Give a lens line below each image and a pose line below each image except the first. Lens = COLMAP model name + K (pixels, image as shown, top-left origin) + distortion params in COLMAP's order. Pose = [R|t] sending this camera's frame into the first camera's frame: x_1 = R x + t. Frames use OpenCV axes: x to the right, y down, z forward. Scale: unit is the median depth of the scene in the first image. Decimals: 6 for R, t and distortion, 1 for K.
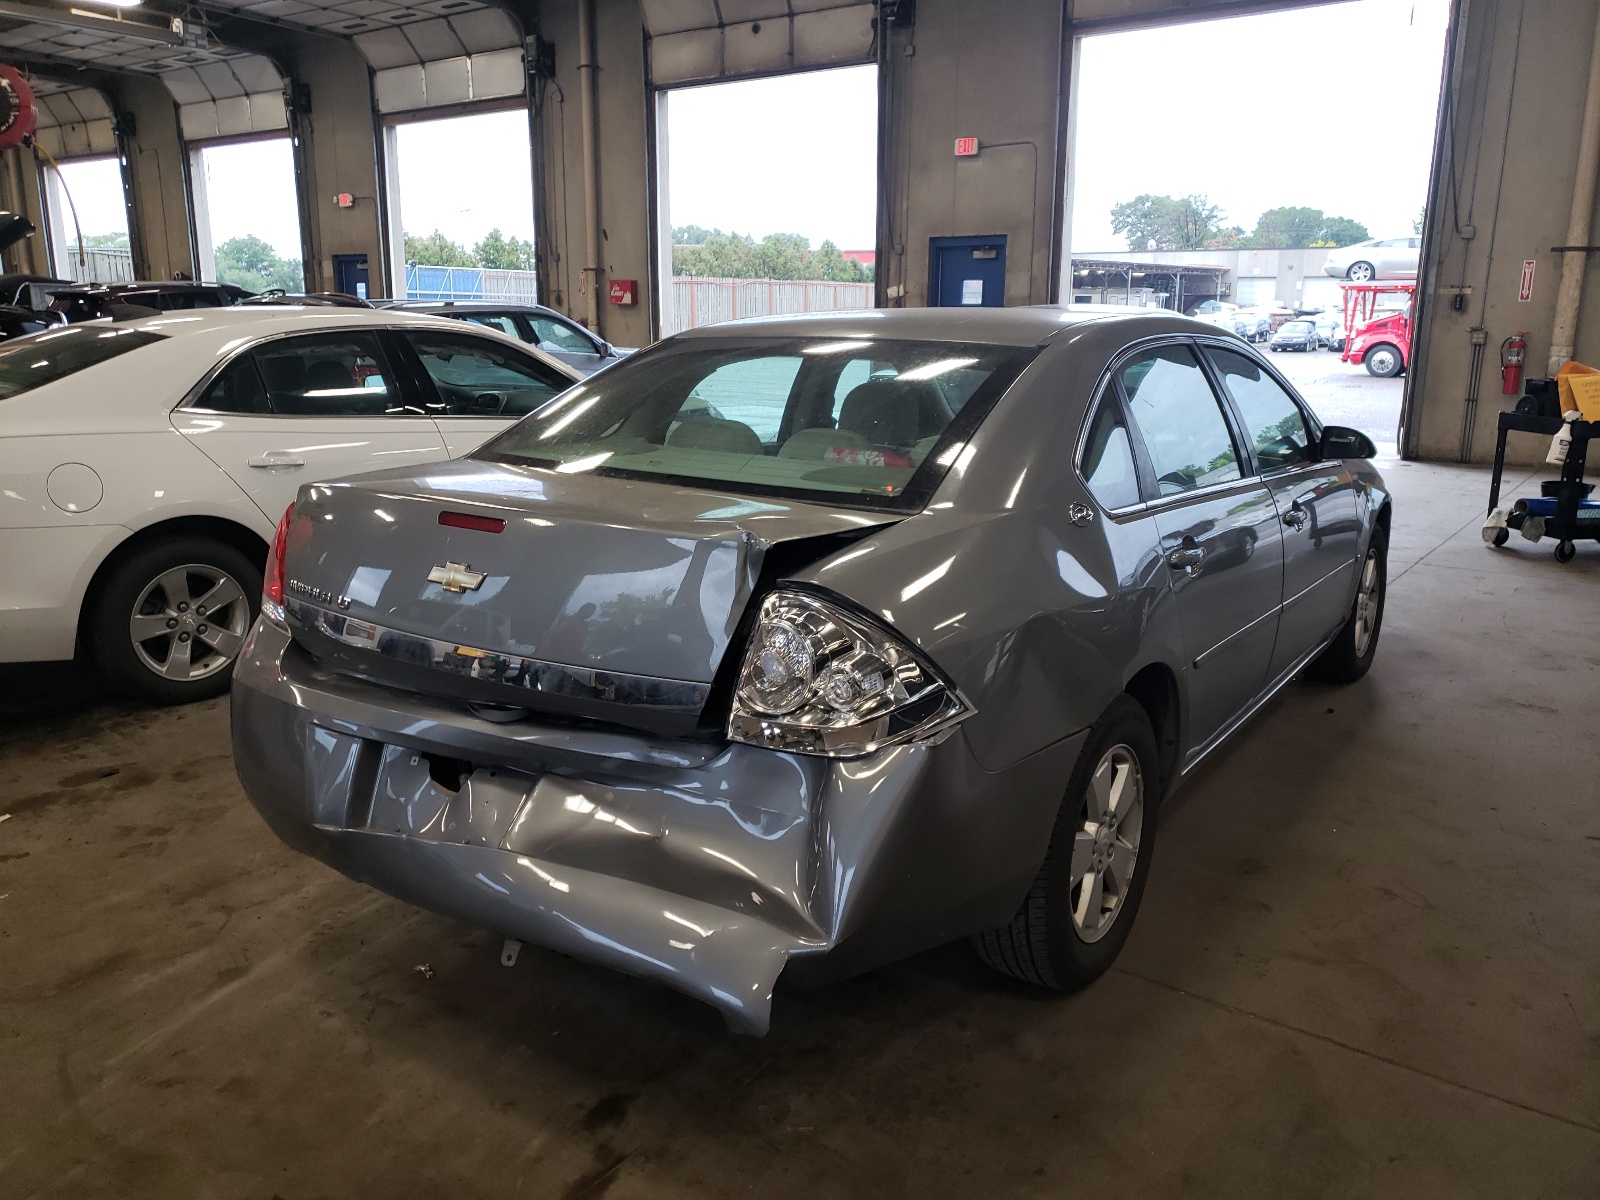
lens RADIAL K [[1253.8, 0, 805.1], [0, 1253.8, 592.2], [0, 0, 1]] dist [0.026011, 0.001748]
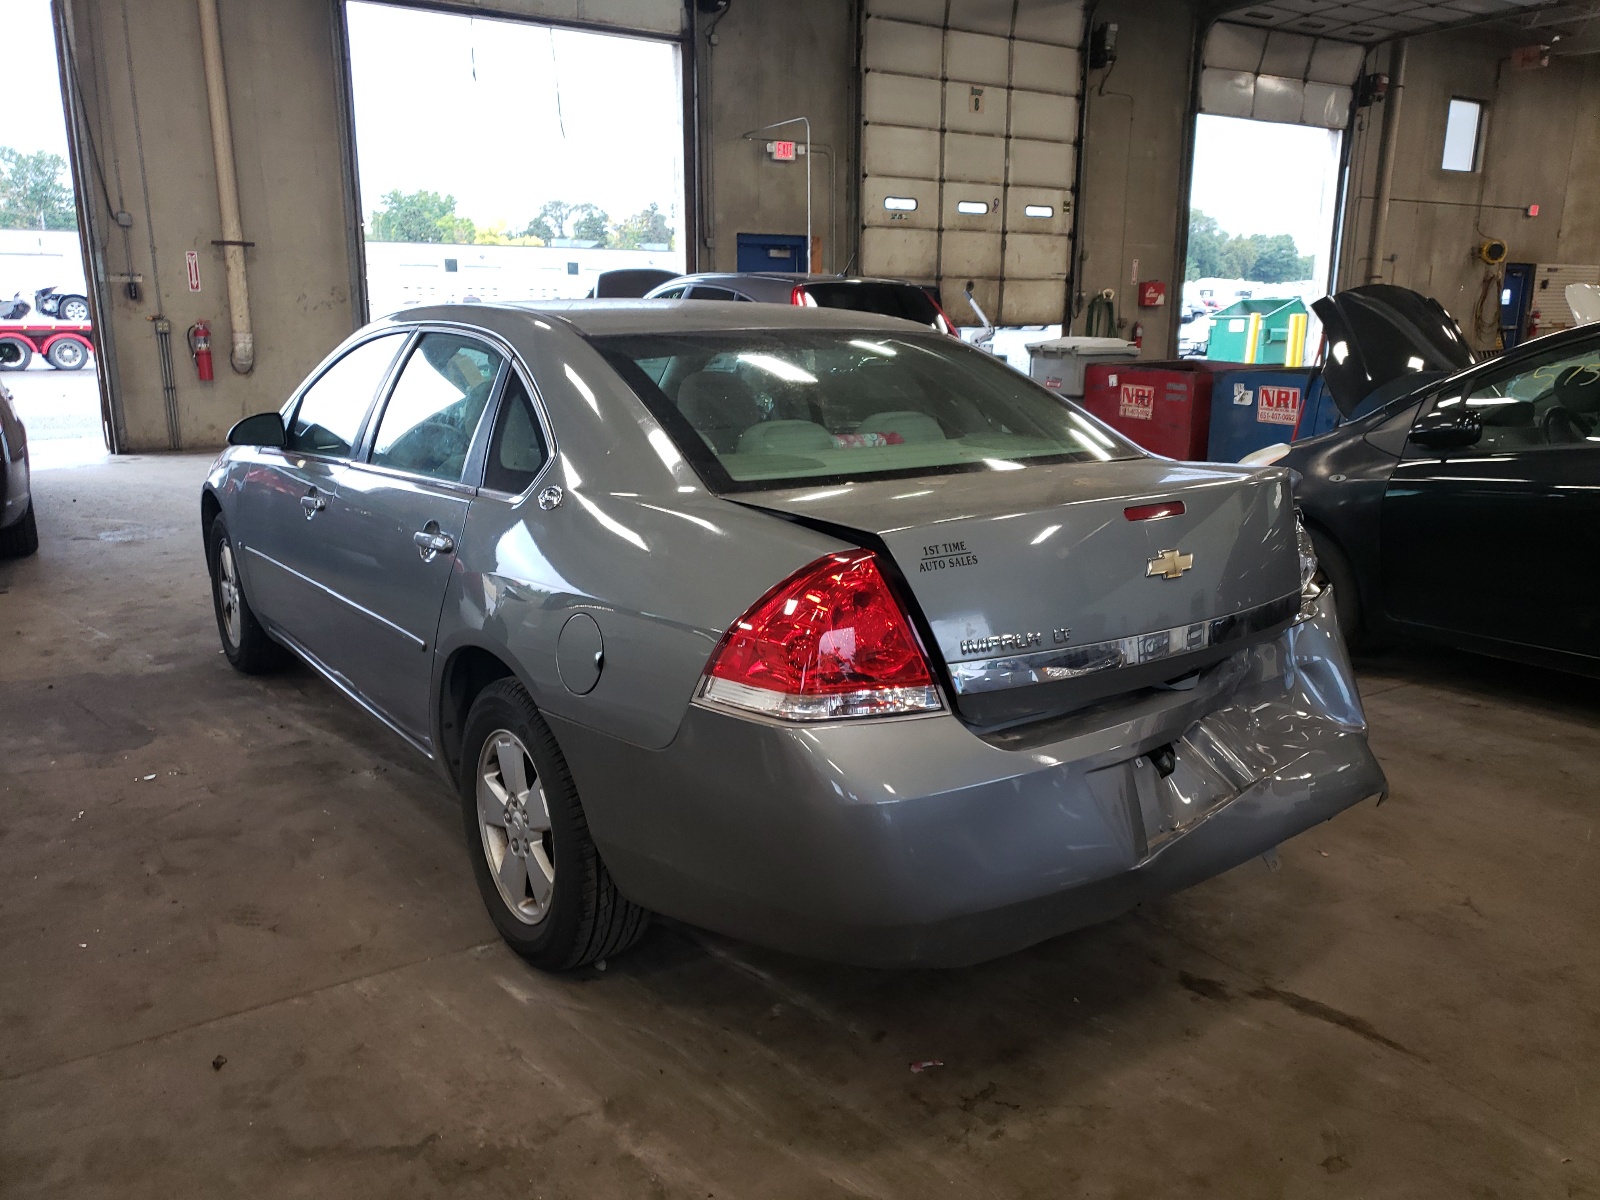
lens RADIAL K [[1253.8, 0, 803.5], [0, 1253.8, 610.7], [0, 0, 1]] dist [0.026011, 0.001748]
pose [[0.323833, -0.226443, 0.918616, -0.287402], [0.204100, 0.964795, 0.165876, -0.045153], [-0.923837, 0.133773, 0.358650, 0.195825]]
